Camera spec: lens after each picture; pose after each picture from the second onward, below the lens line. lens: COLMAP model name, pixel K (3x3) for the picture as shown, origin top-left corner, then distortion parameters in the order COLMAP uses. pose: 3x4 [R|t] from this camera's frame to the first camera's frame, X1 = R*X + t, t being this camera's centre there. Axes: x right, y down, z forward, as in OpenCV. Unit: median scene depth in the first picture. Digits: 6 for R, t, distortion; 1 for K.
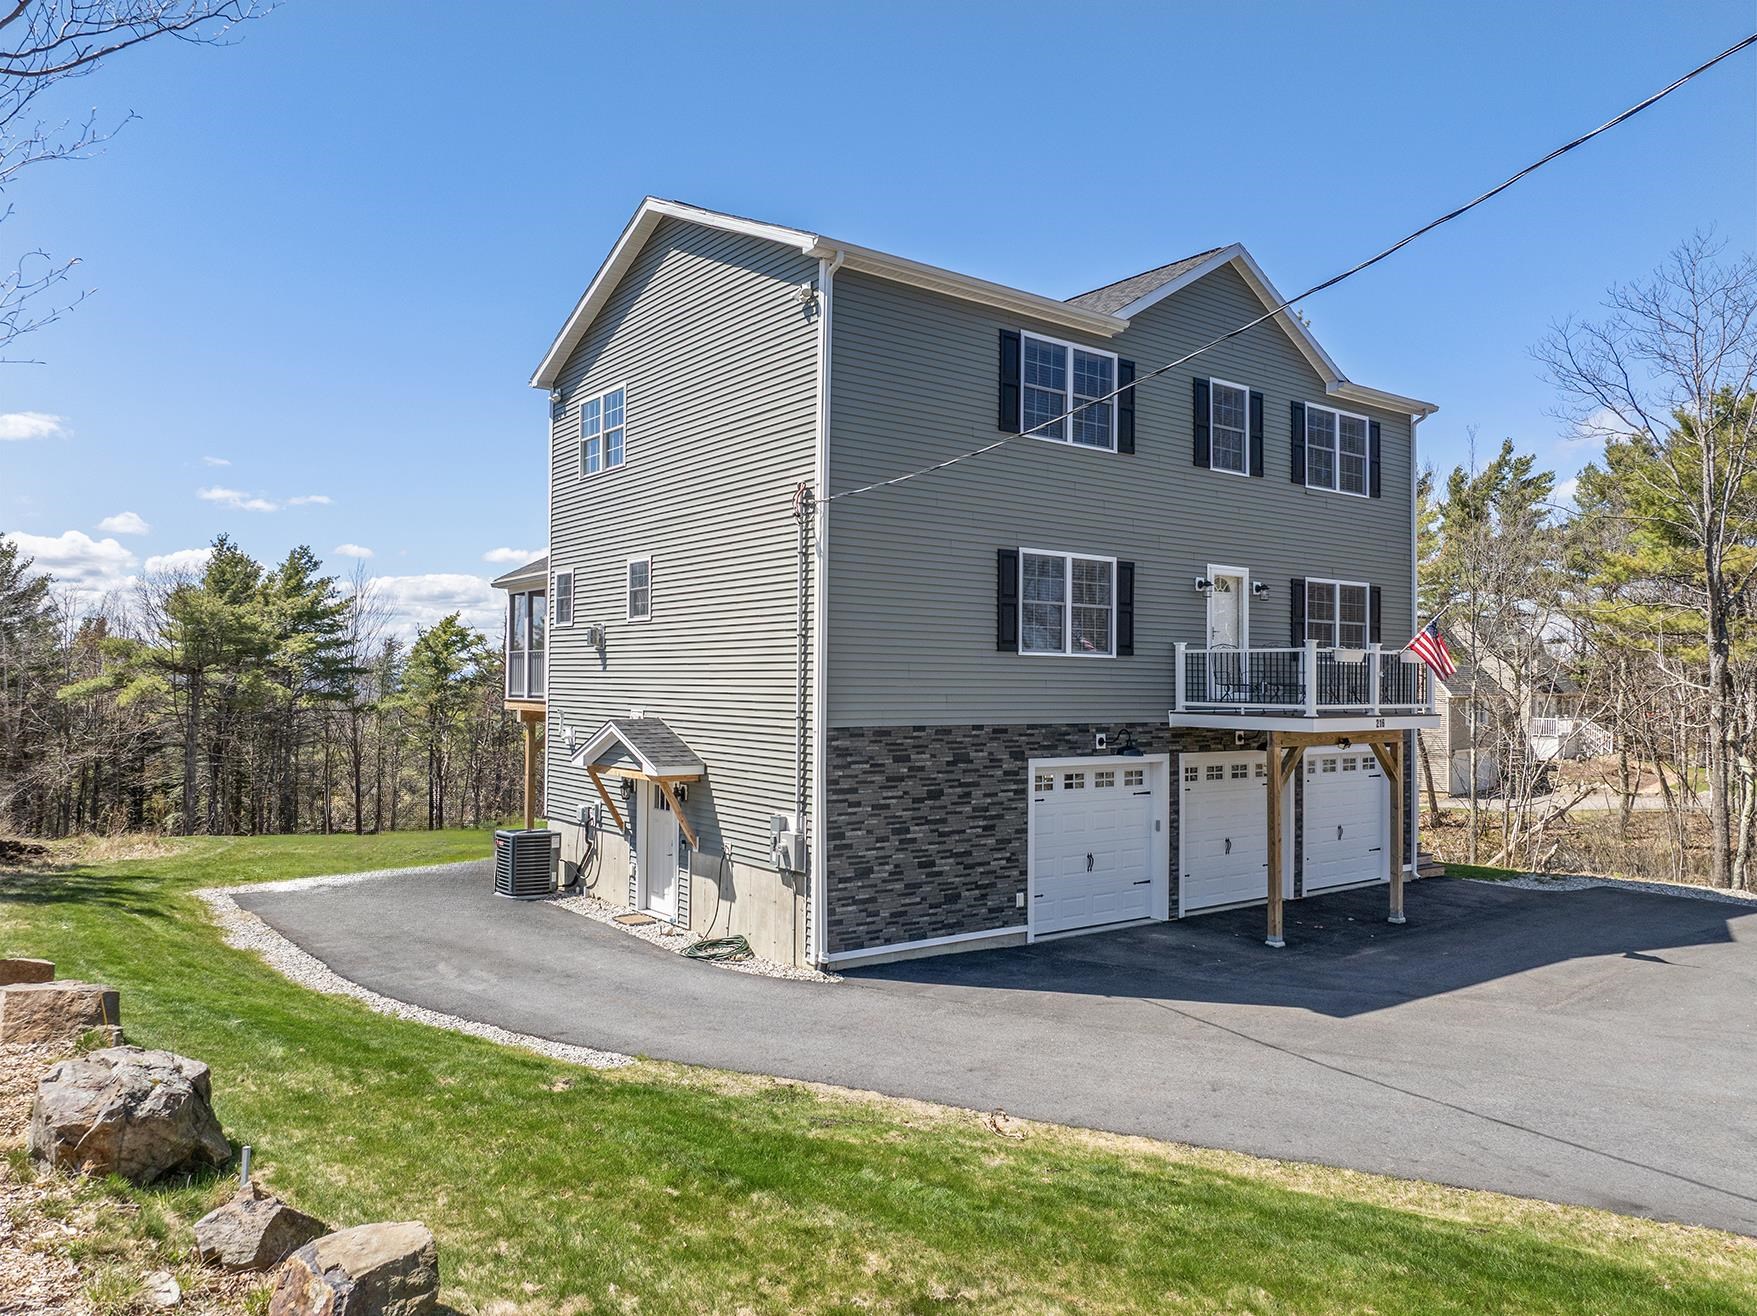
lens RADIAL K [[1266.0, 0, 880.5], [0, 1266.0, 672.8], [0, 0, 1]] dist [-0.015111, -0.000744]
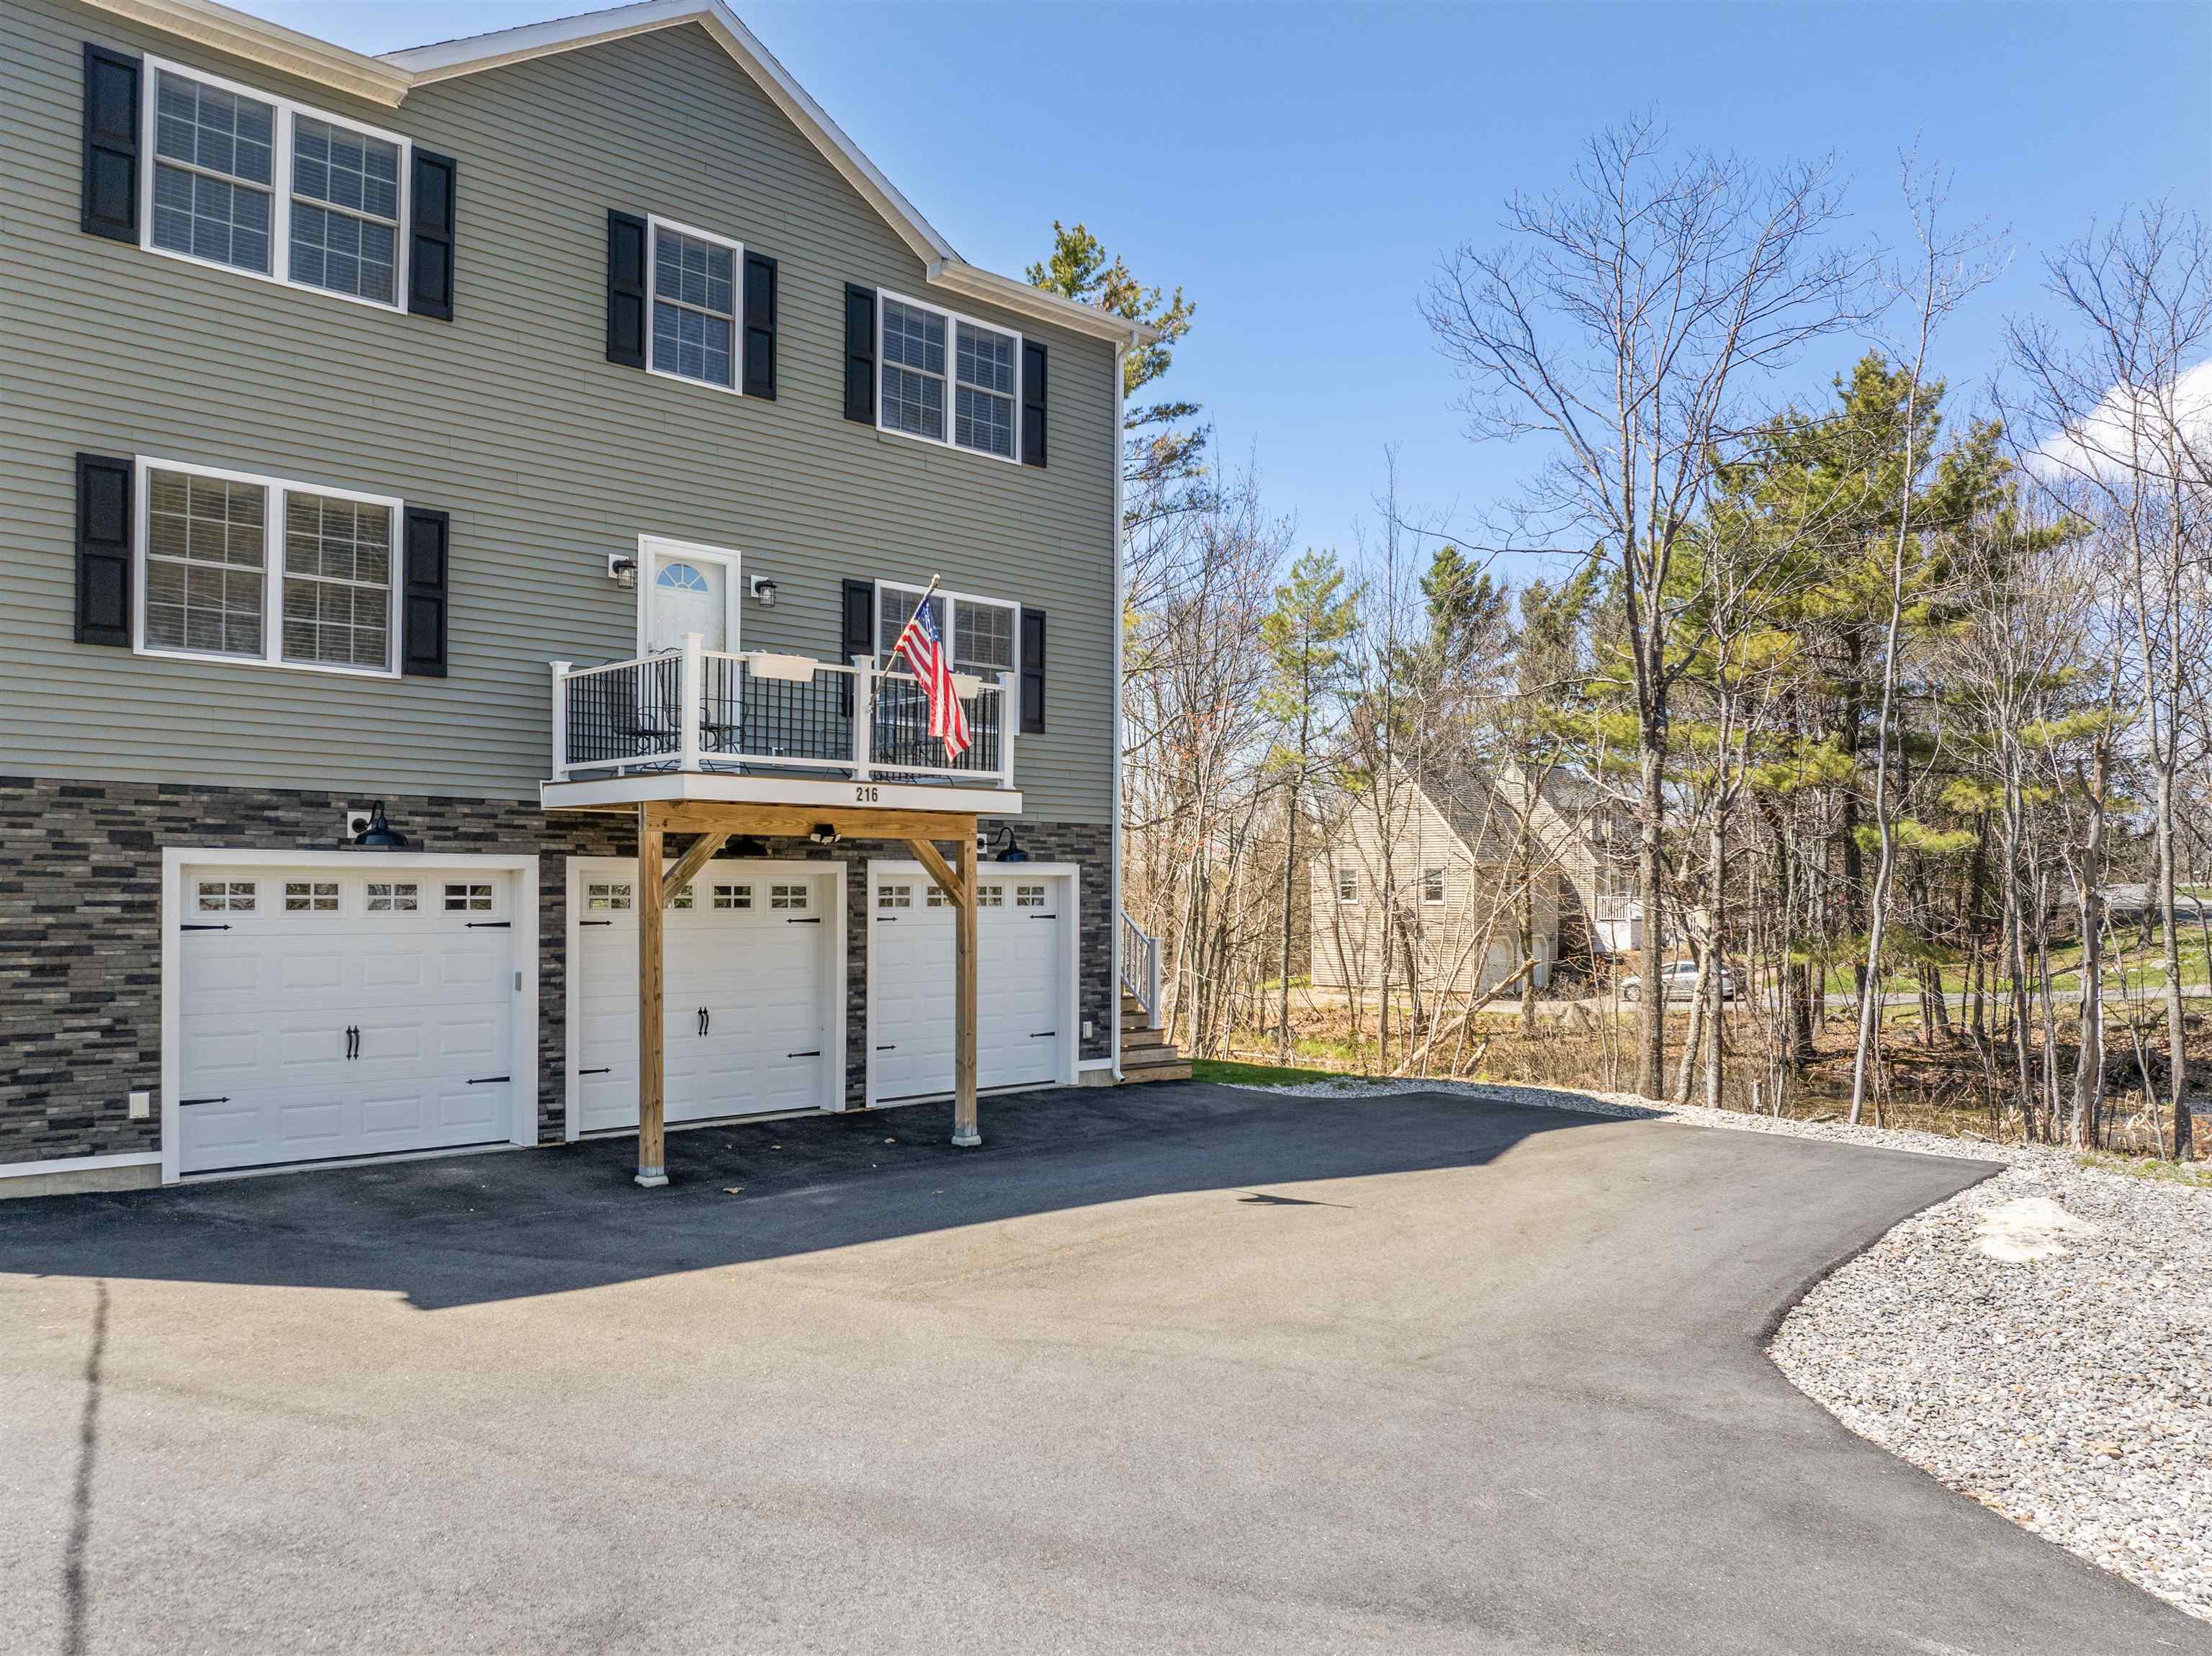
lens RADIAL K [[1593.8, 0, 1071.1], [0, 1593.8, 911.0], [0, 0, 1]] dist [-0.015111, -0.000744]
pose [[0.996224, -0.004411, 0.086711, 0.382905], [0.002559, 0.999766, 0.021462, 0.069989], [-0.086785, -0.021159, 0.996002, 0.245241]]
